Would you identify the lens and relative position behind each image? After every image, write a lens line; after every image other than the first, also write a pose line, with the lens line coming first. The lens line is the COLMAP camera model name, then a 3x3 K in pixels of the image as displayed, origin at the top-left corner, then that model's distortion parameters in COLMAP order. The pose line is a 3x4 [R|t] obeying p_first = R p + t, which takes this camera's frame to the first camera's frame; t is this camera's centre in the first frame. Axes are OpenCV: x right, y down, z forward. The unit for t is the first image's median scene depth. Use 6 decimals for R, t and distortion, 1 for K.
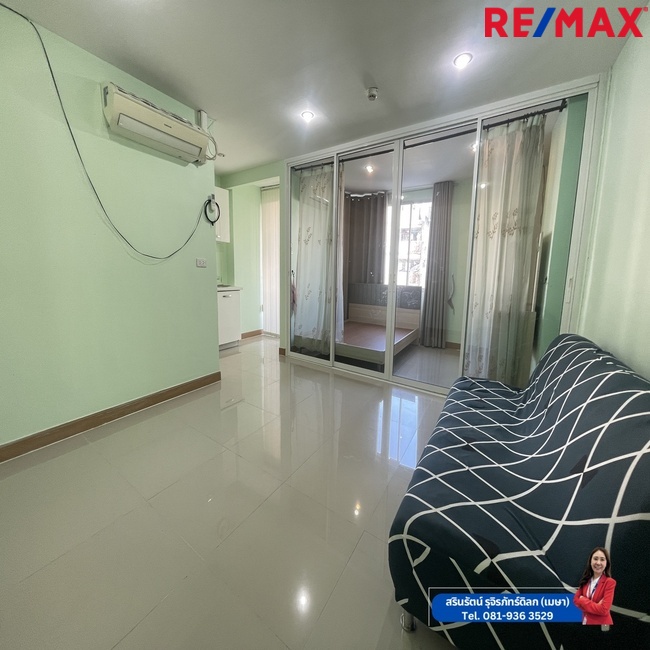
lens RADIAL K [[262.0, 0, 333.2], [0, 262.0, 327.6], [0, 0, 1]] dist [0.000778, 0.000012]
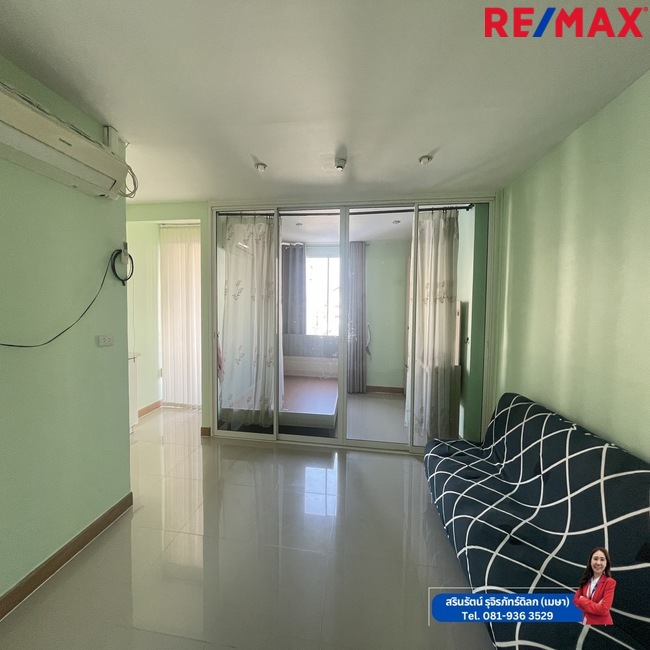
lens RADIAL K [[264.7, 0, 323.1], [0, 264.7, 344.1], [0, 0, 1]] dist [-0.001938, -0.000219]
pose [[0.912311, -0.062716, 0.404667, -0.207048], [0.085089, 0.995667, -0.037522, -0.127143], [-0.400560, 0.068664, 0.913694, 0.126814]]
